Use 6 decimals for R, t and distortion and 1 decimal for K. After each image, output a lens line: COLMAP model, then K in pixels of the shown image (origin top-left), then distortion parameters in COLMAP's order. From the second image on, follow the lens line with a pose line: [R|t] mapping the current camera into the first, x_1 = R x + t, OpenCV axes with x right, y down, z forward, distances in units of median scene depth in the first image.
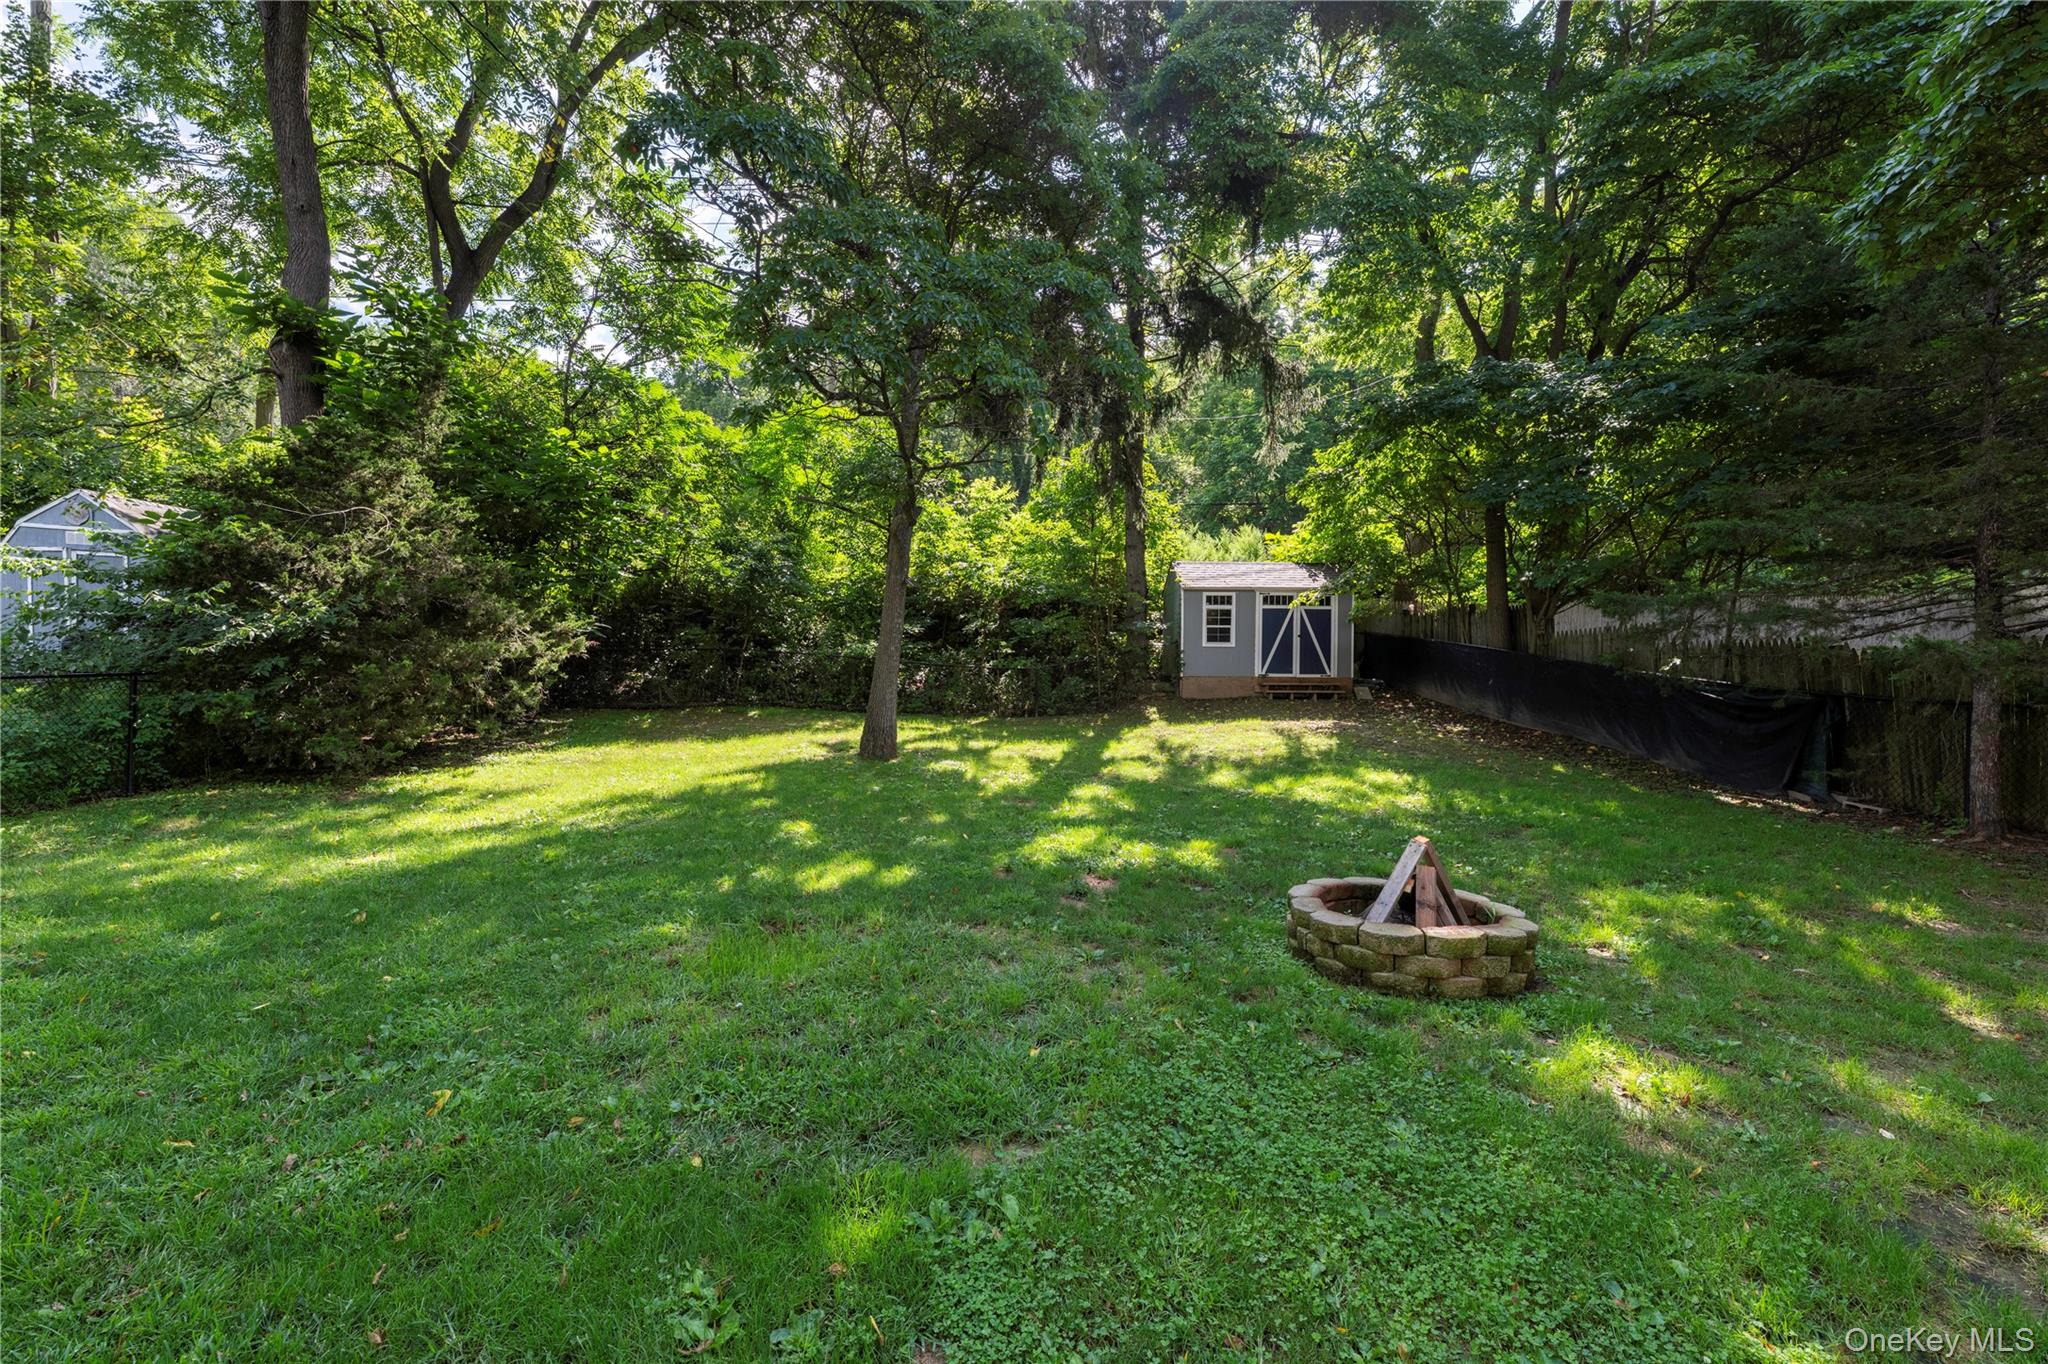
lens RADIAL K [[816.1, 0, 1024.1], [0, 816.1, 692.6], [0, 0, 1]] dist [0.000070, 0.000016]
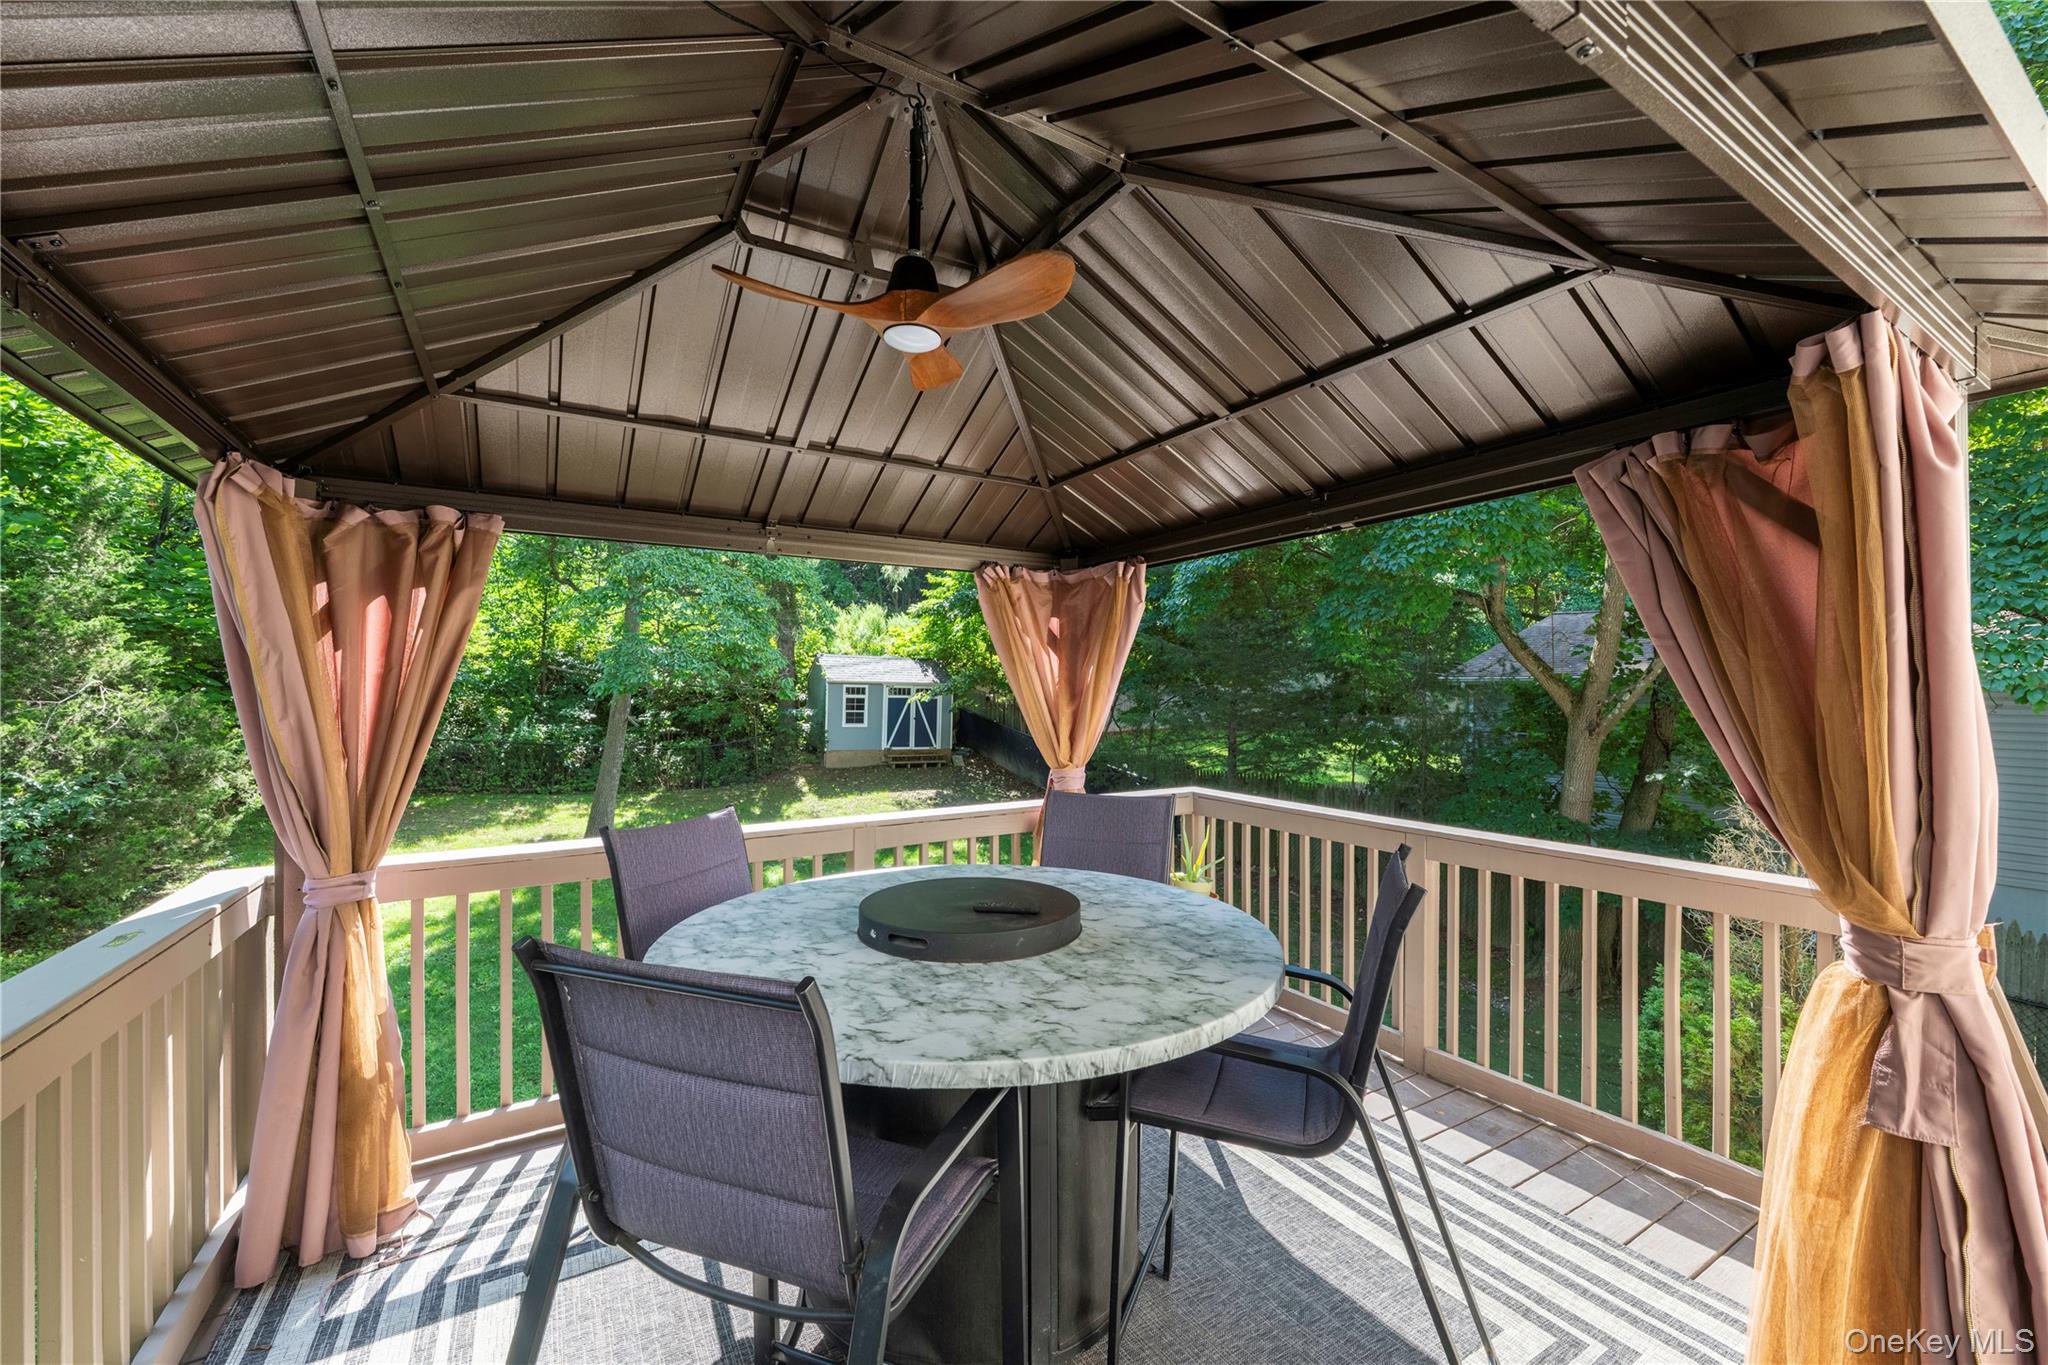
lens RADIAL K [[816.1, 0, 1031.3], [0, 816.1, 686.7], [0, 0, 1]] dist [0.000070, 0.000016]
pose [[0.886152, 0.015528, 0.463135, -0.110889], [-0.018178, 0.999834, 0.001259, -0.126777], [-0.463039, -0.009534, 0.886287, -0.265638]]
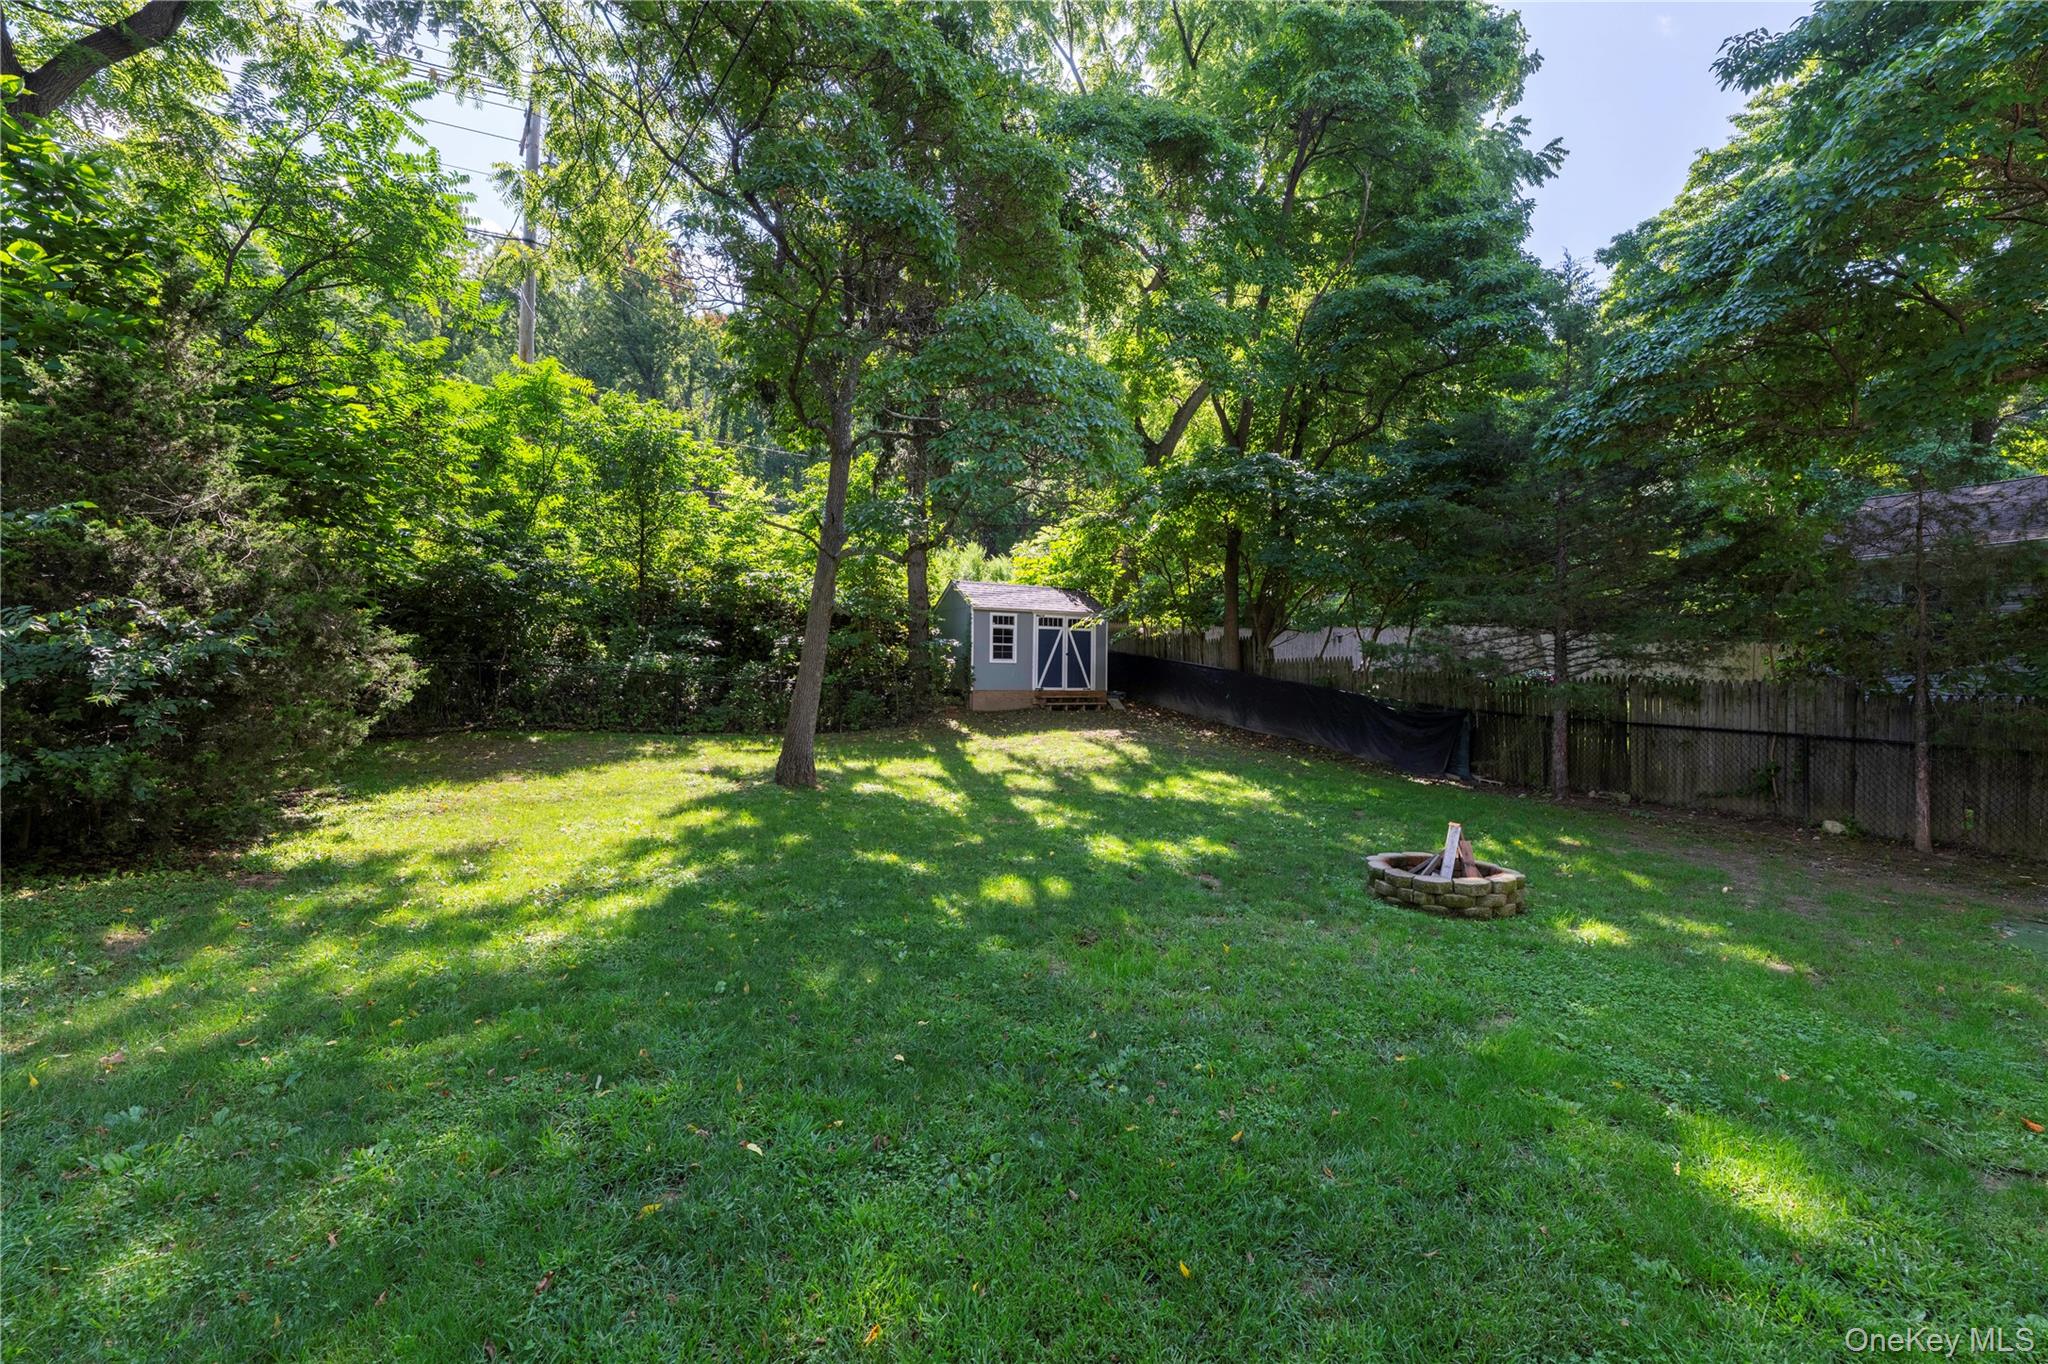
lens RADIAL K [[853.2, 0, 1019.7], [0, 853.2, 685.5], [0, 0, 1]] dist [0.002101, 0.000389]
pose [[0.885904, -0.001729, 0.463865, -0.270398], [0.003915, 0.999985, -0.003750, -0.021831], [-0.463851, 0.005138, 0.885898, -0.017563]]
